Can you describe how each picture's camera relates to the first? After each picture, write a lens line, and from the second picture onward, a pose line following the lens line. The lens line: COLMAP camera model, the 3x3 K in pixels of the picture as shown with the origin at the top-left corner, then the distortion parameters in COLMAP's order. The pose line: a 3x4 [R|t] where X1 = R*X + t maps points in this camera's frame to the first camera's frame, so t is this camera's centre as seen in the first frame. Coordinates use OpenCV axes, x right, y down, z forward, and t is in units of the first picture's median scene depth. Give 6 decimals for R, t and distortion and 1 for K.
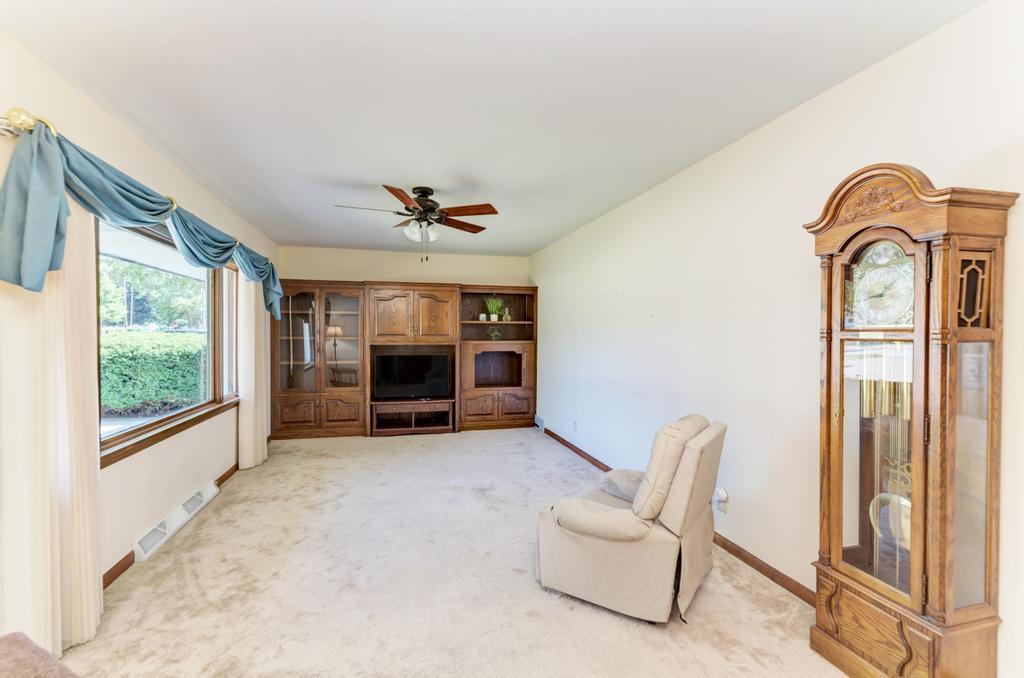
lens RADIAL K [[464.1, 0, 512.0], [0, 464.1, 339.0], [0, 0, 1]] dist [-0.001500, -0.000014]
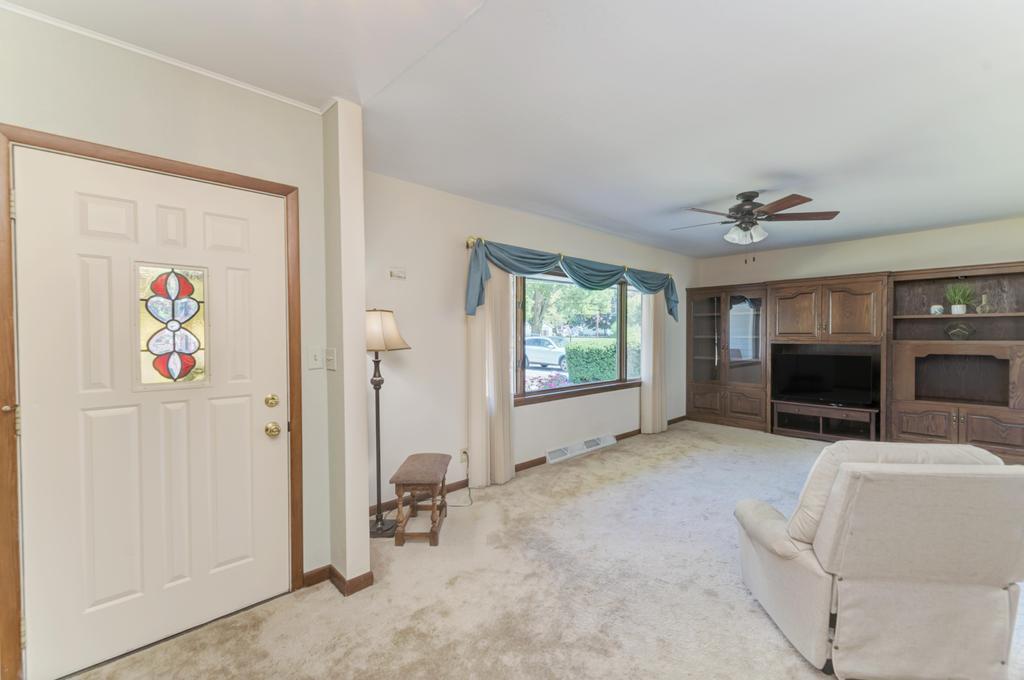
lens RADIAL K [[430.0, 0, 508.4], [0, 430.0, 341.2], [0, 0, 1]] dist [-0.005676, -0.000158]
pose [[0.468425, 0.006595, -0.883479, 0.376018], [-0.001749, 0.999977, 0.006537, 0.003346], [0.883502, -0.001517, 0.468426, 0.068629]]
